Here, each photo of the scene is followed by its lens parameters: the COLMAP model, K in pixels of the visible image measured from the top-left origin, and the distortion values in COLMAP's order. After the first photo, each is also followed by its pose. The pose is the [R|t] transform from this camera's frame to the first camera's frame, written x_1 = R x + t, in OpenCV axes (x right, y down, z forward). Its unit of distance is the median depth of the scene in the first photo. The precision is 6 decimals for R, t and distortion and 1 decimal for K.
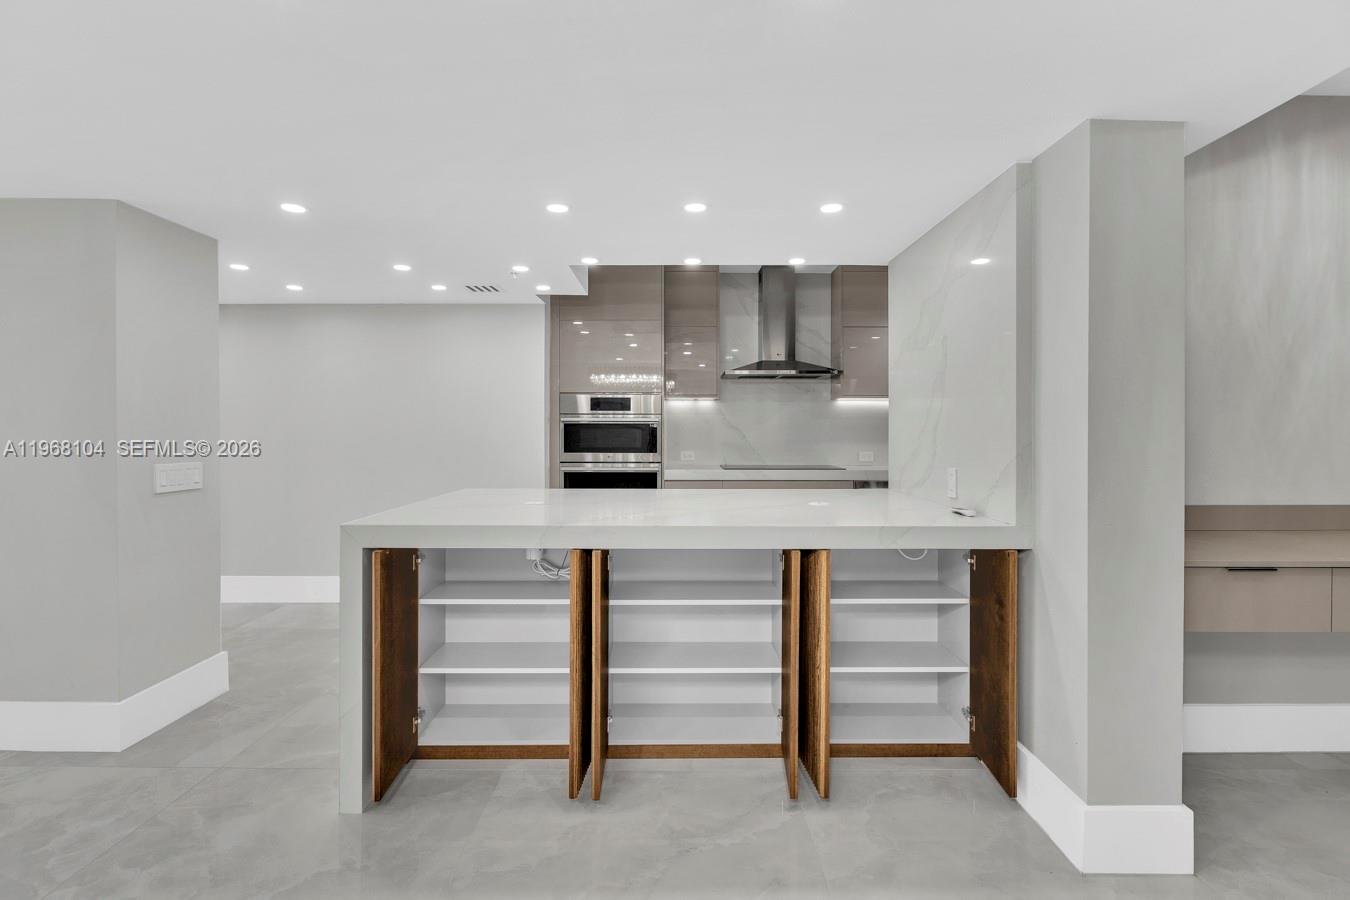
lens RADIAL K [[637.8, 0, 676.1], [0, 637.8, 430.4], [0, 0, 1]] dist [-0.001389, -0.000382]
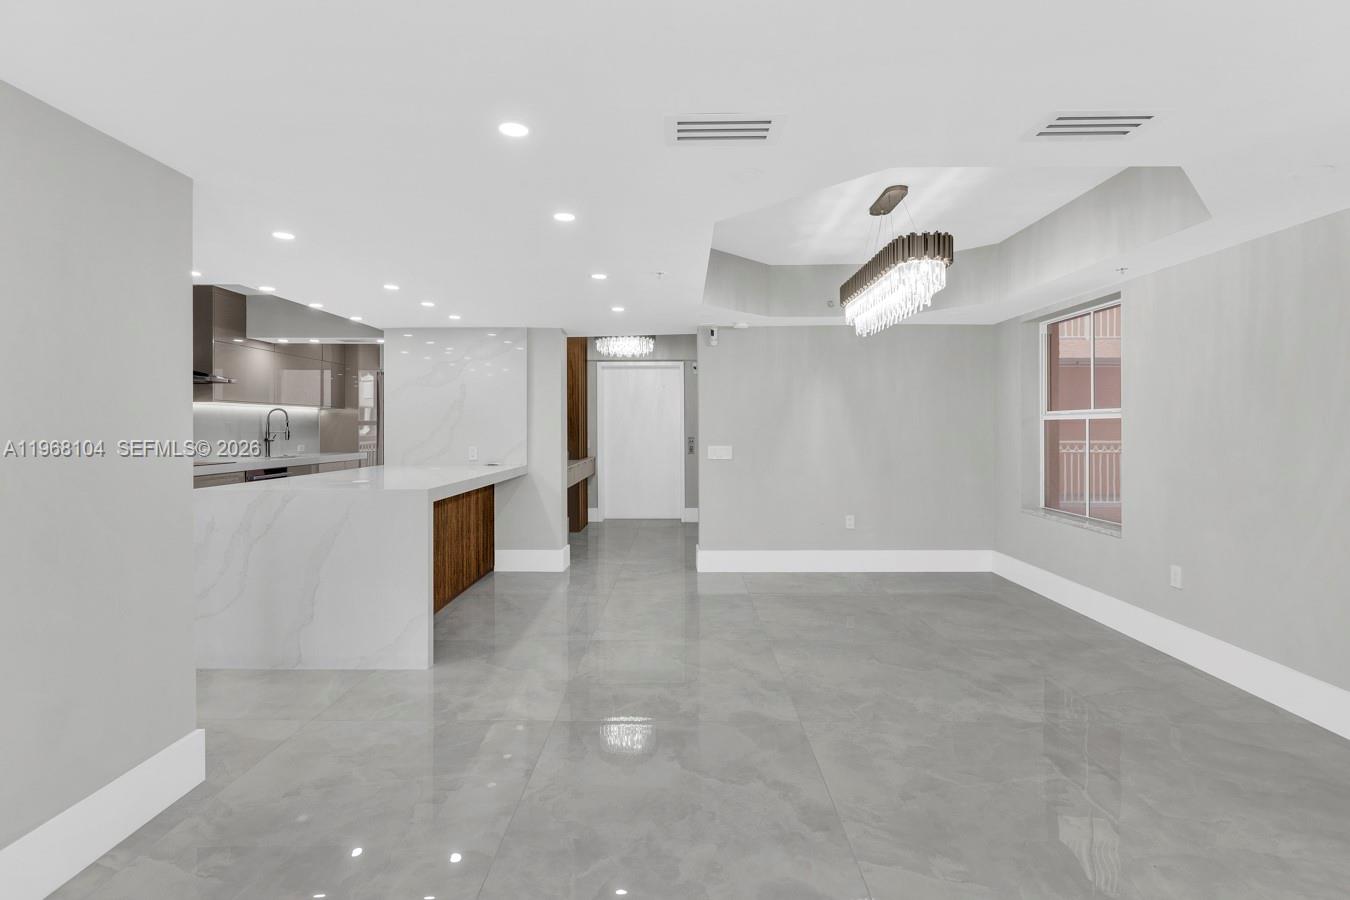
lens RADIAL K [[637.8, 0, 676.1], [0, 637.8, 430.4], [0, 0, 1]] dist [-0.001389, -0.000382]
pose [[0.015660, -0.007107, 0.999852, -0.966191], [0.008251, 0.999942, 0.006978, -0.000578], [-0.999843, 0.008140, 0.015718, 0.158454]]
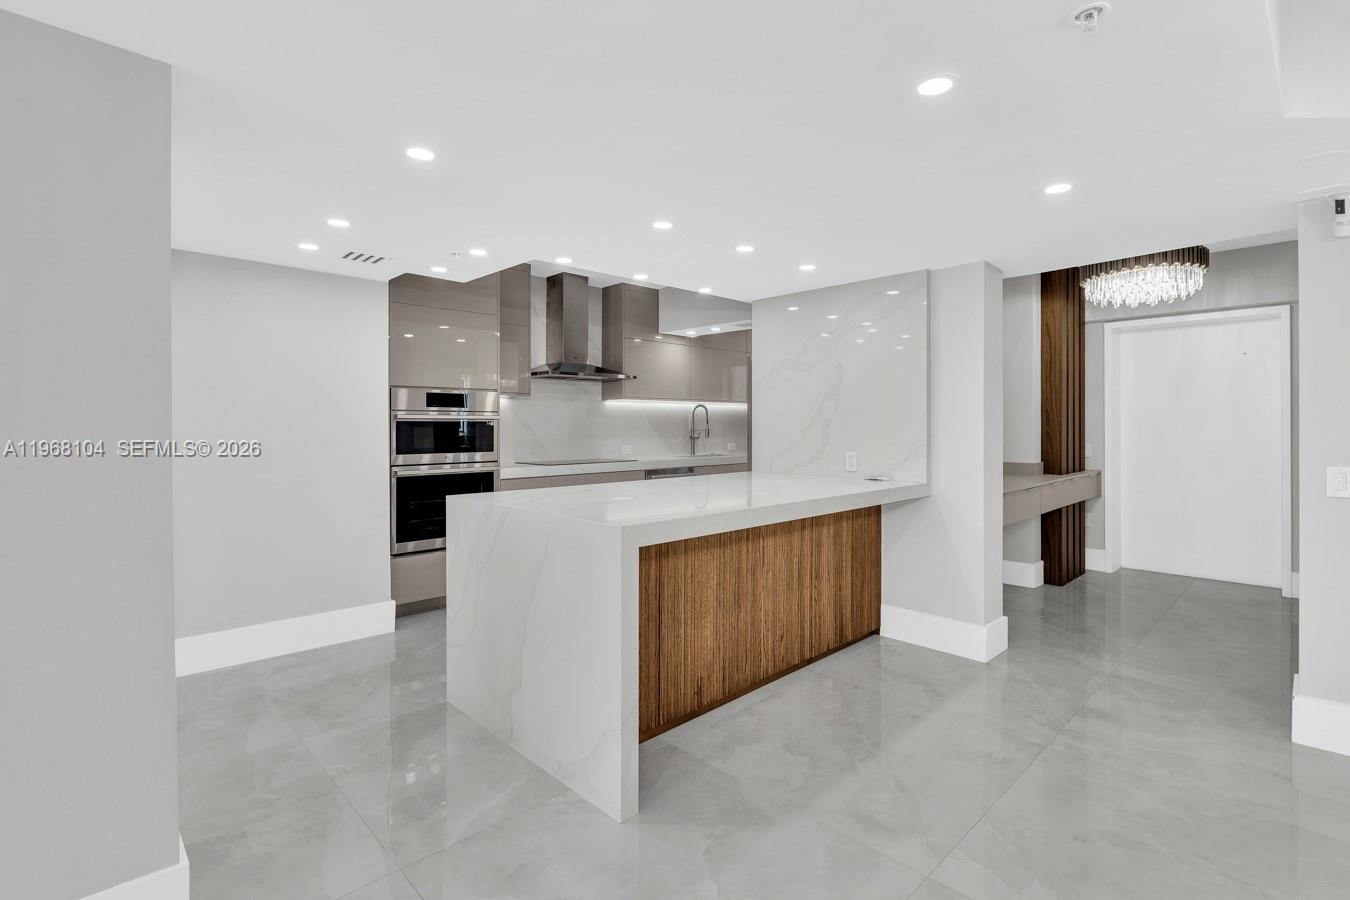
lens RADIAL K [[637.8, 0, 676.1], [0, 637.8, 430.4], [0, 0, 1]] dist [-0.001389, -0.000382]
pose [[0.721317, -0.009467, 0.692540, -0.501683], [0.008242, 0.999953, 0.005084, 0.000384], [-0.692556, 0.002041, 0.721361, 0.107140]]
